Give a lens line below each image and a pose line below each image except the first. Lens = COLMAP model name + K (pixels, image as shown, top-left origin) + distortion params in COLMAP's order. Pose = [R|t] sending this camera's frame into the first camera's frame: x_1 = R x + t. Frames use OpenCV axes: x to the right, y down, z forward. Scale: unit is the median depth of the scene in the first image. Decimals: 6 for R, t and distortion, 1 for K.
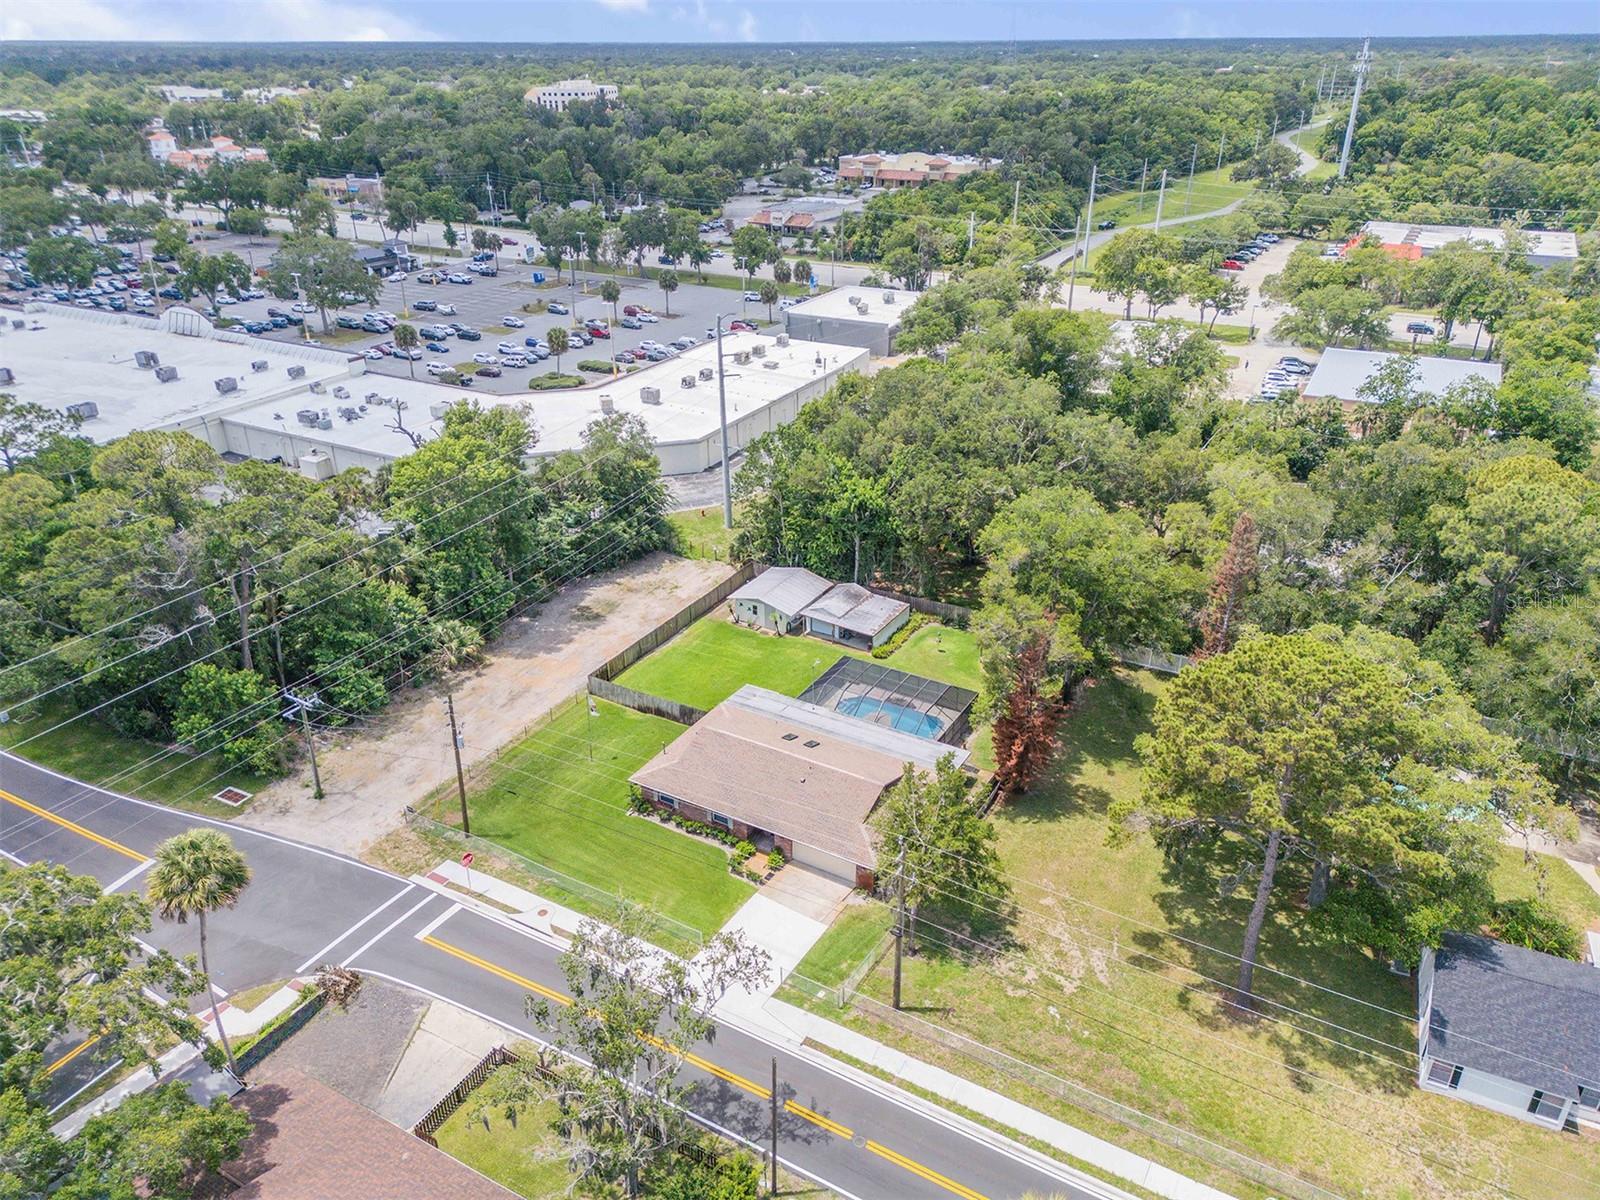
lens RADIAL K [[1124.6, 0, 800.0], [0, 1124.6, 600.0], [0, 0, 1]] dist [0.064405, -0.060454]
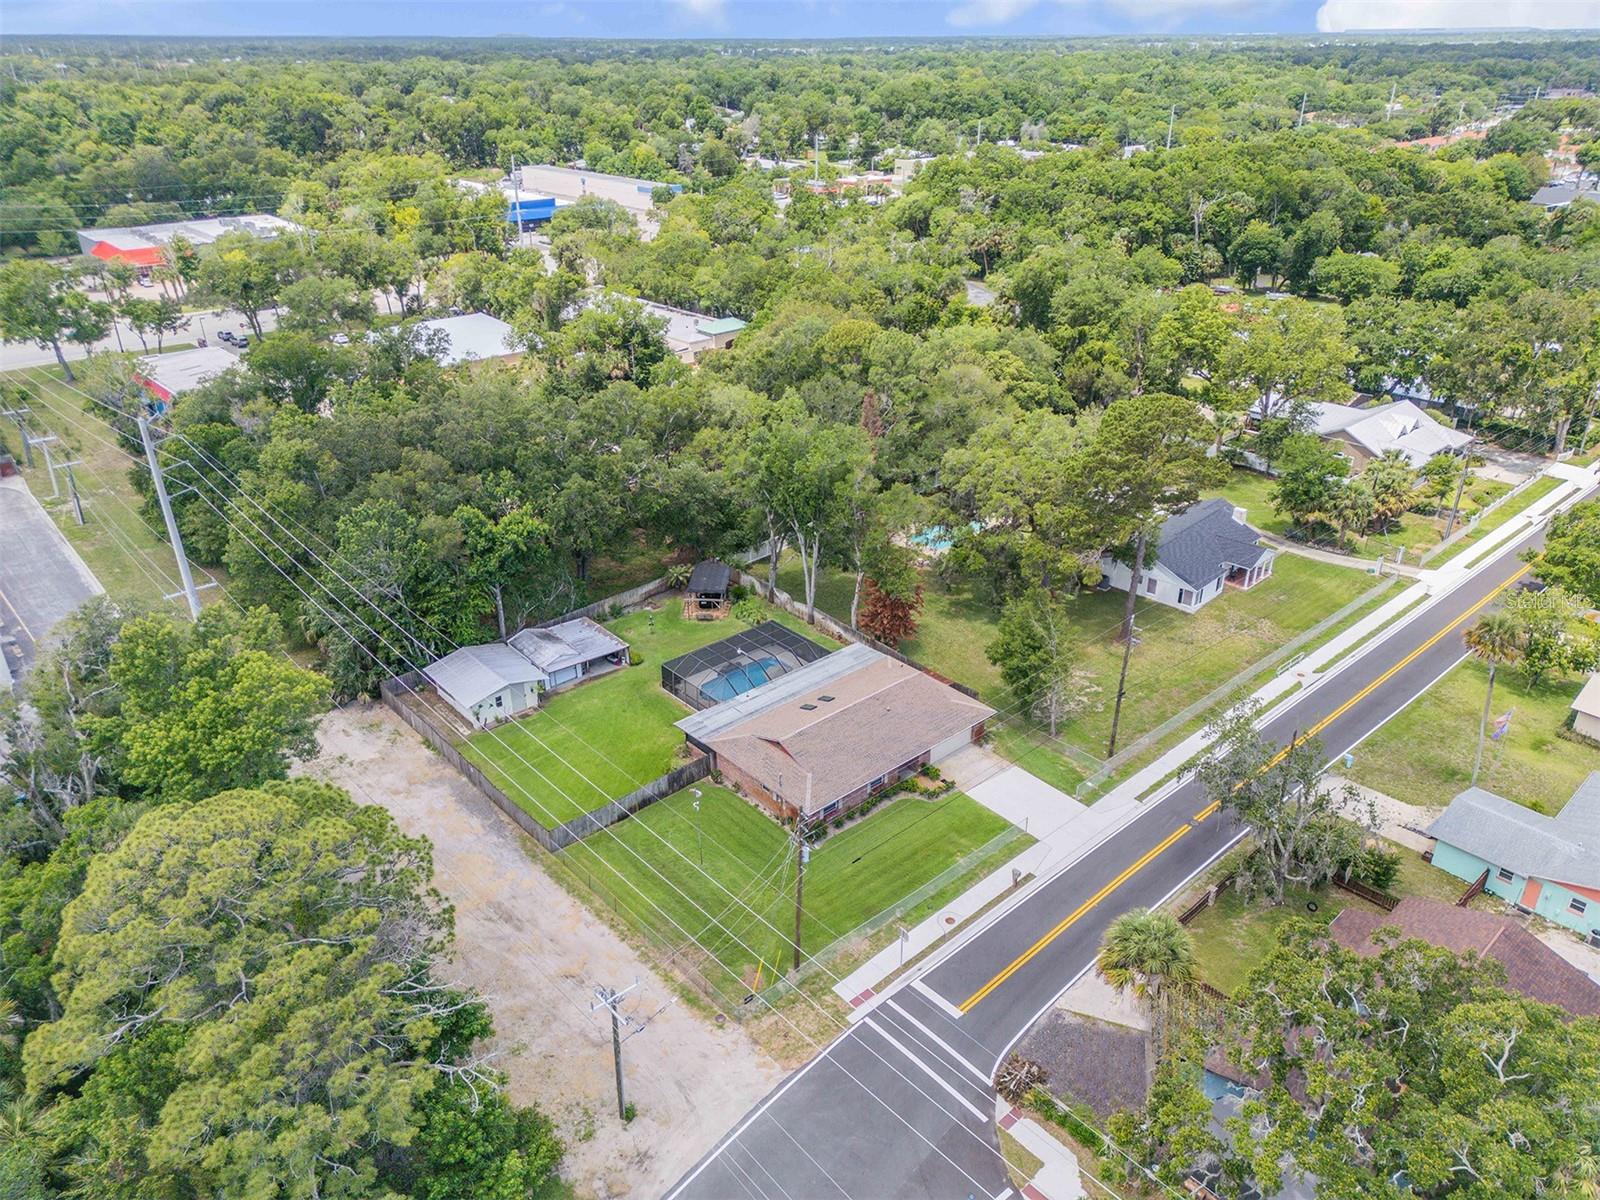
lens RADIAL K [[1124.6, 0, 800.0], [0, 1124.6, 600.0], [0, 0, 1]] dist [0.064405, -0.060454]
pose [[0.315352, -0.418353, 0.851783, -0.621357], [0.420478, 0.866262, 0.269792, -0.180169], [-0.850736, 0.273077, 0.449085, 0.370794]]
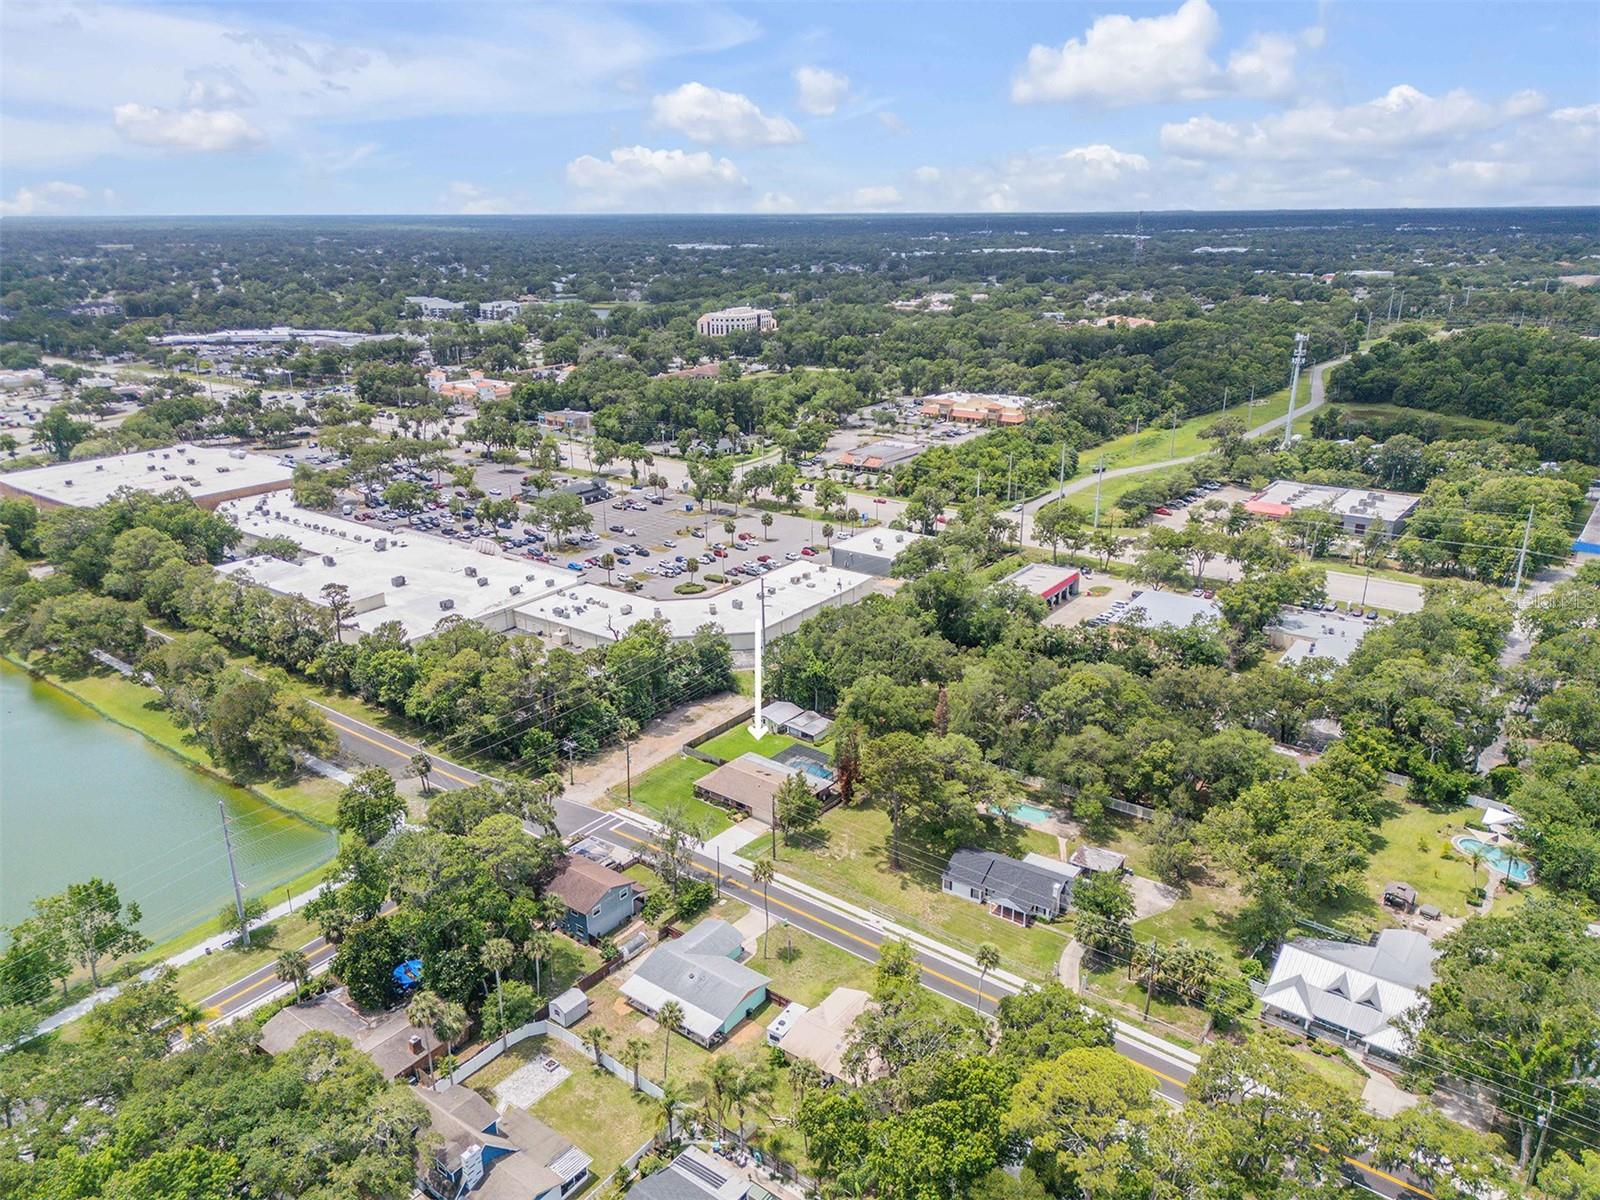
lens RADIAL K [[1110.1, 0, 800.0], [0, 1110.1, 600.0], [0, 0, 1]] dist [0.110295, -0.111417]
pose [[0.990622, 0.041068, -0.130312, 0.271567], [-0.056839, 0.991179, -0.119721, 0.027517], [0.124245, 0.126005, 0.984218, -1.015217]]
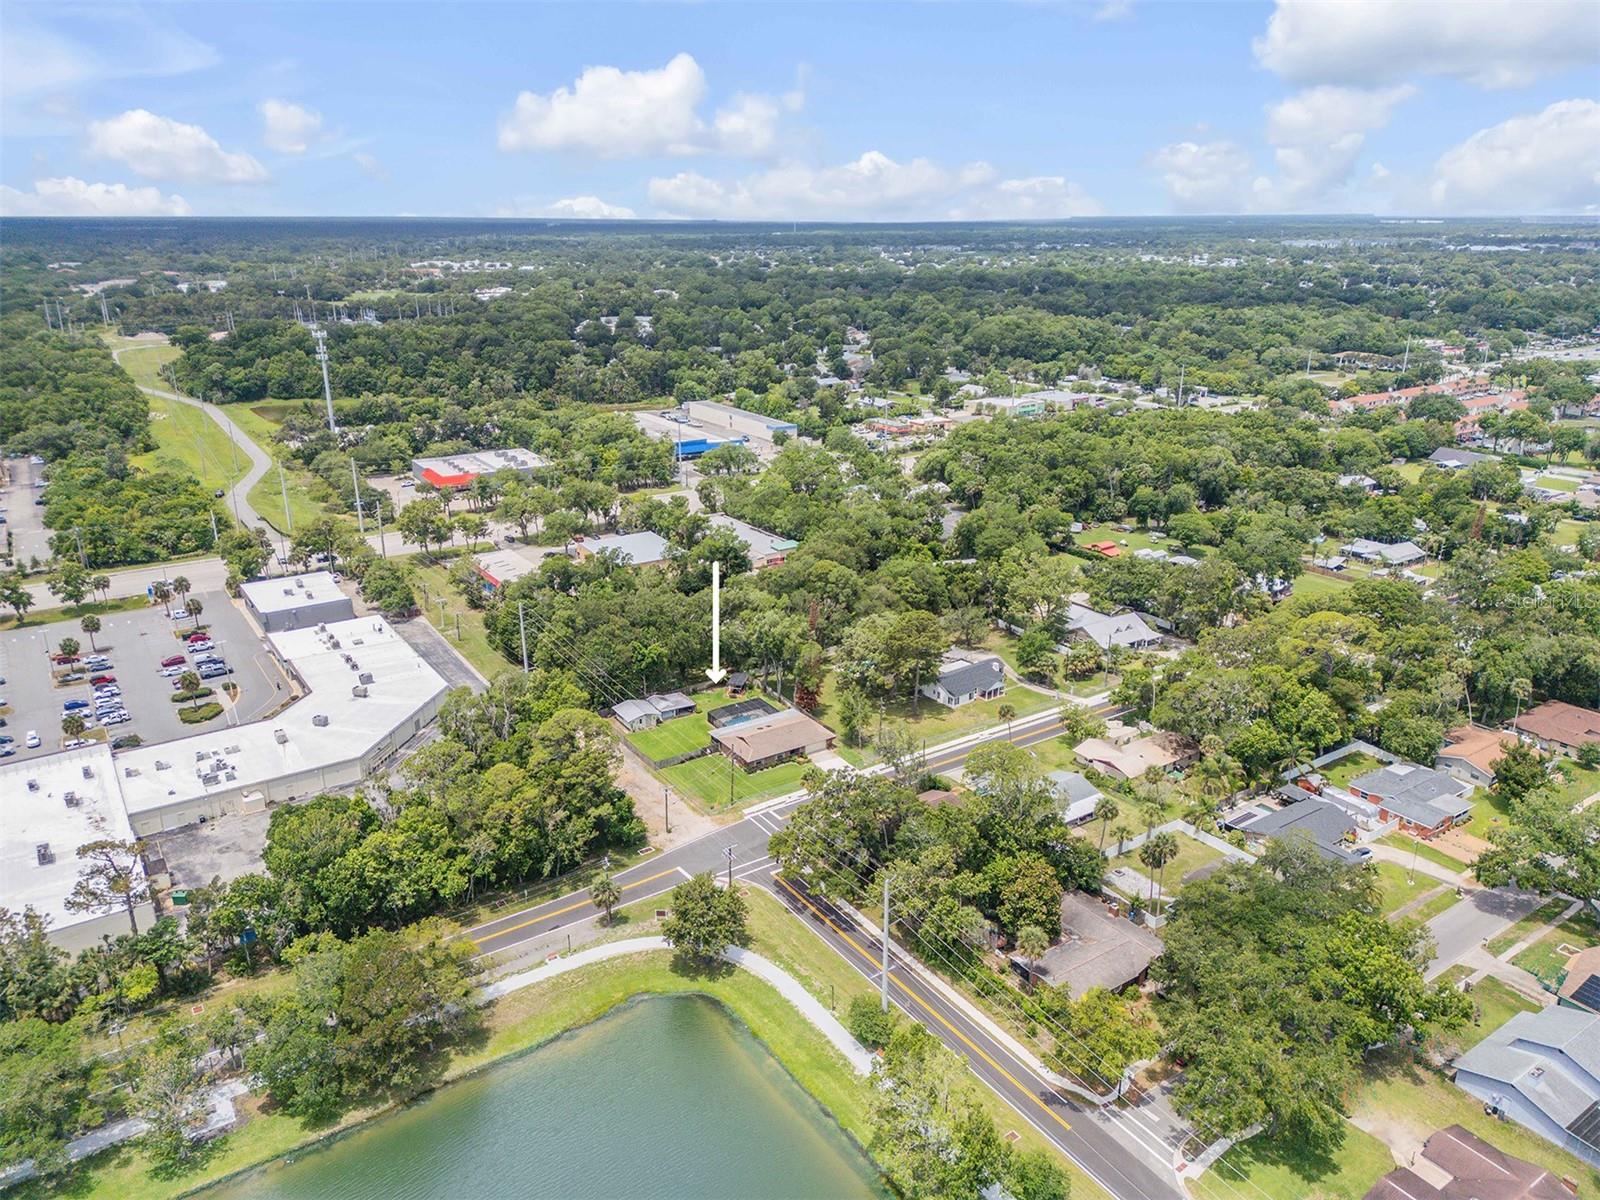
lens RADIAL K [[1110.1, 0, 800.0], [0, 1110.1, 600.0], [0, 0, 1]] dist [0.110295, -0.111417]
pose [[0.446908, -0.283894, 0.848338, -1.502336], [0.393083, 0.914175, 0.098848, -0.267626], [-0.803591, 0.289291, 0.520146, -0.364409]]
